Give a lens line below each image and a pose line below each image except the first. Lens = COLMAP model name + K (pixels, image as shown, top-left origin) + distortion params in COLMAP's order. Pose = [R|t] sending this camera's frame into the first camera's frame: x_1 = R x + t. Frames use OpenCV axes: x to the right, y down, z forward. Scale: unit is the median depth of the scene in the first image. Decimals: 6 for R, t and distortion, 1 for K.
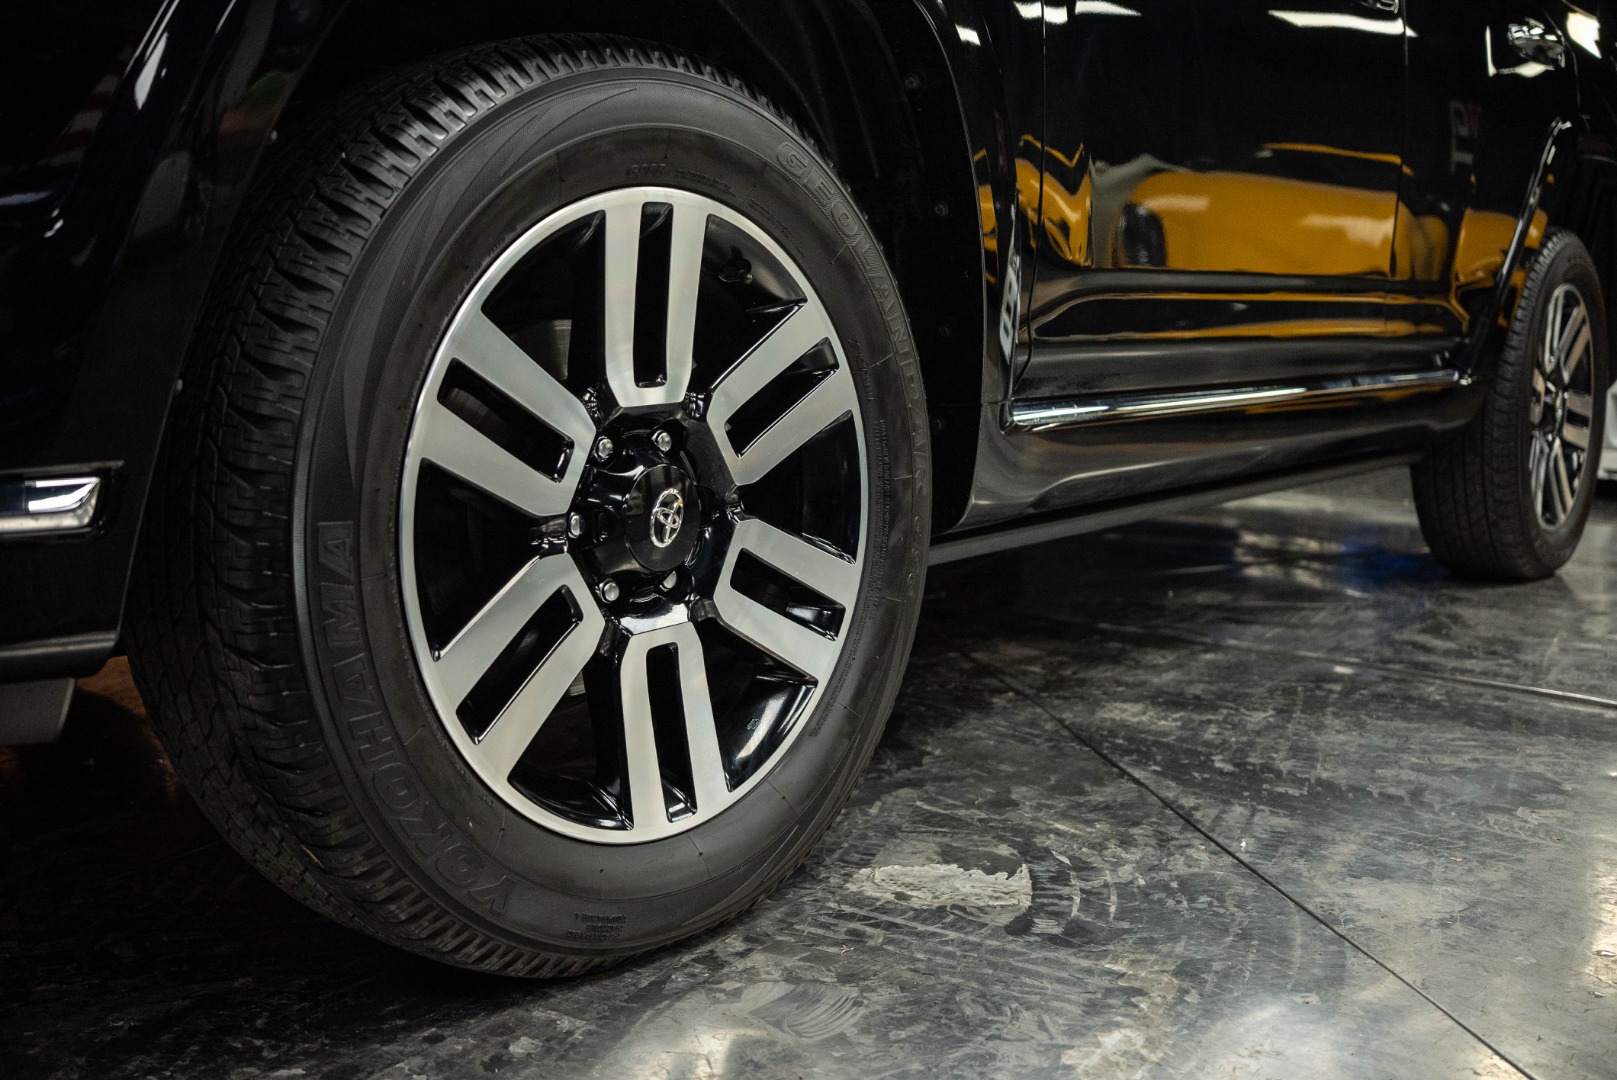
lens RADIAL K [[1574.2, 0, 812.9], [0, 1574.2, 538.4], [0, 0, 1]] dist [-0.040914, 0.011472]
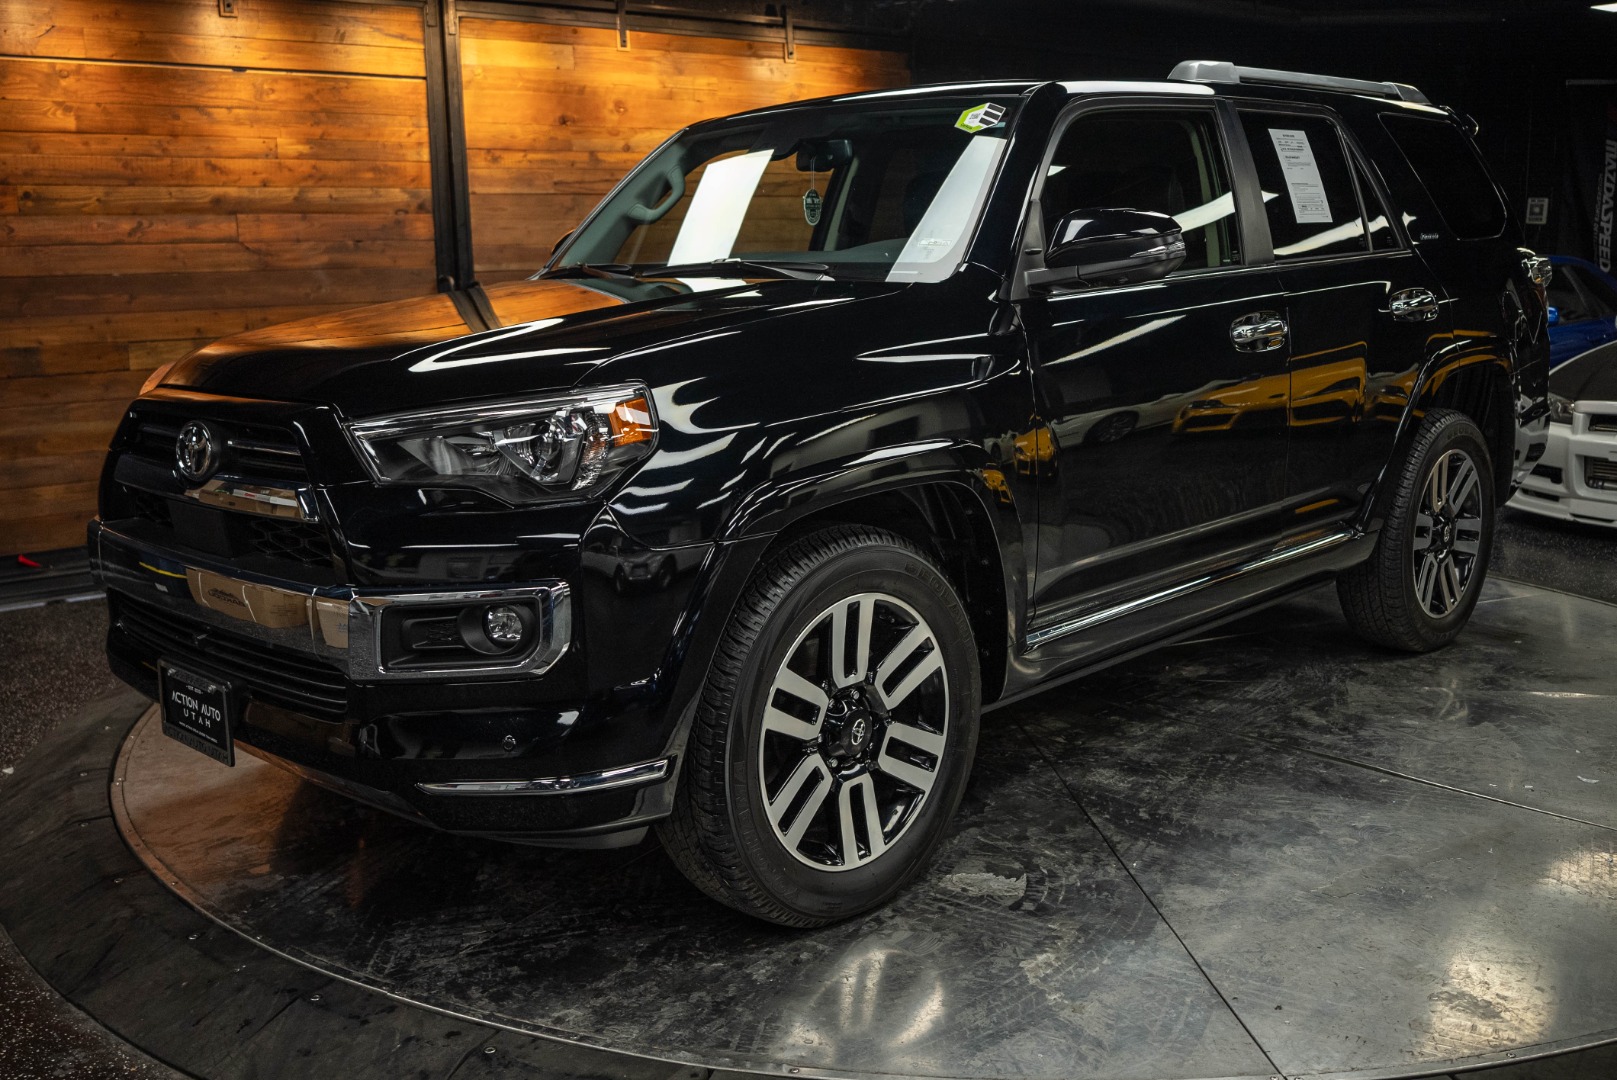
lens RADIAL K [[1604.7, 0, 808.5], [0, 1604.7, 540.0], [0, 0, 1]] dist [-0.032580, 0.008281]
pose [[0.996189, -0.003707, -0.087137, 0.037872], [0.009014, 0.998122, 0.060585, -0.403627], [0.086749, -0.061140, 0.994352, -1.228732]]
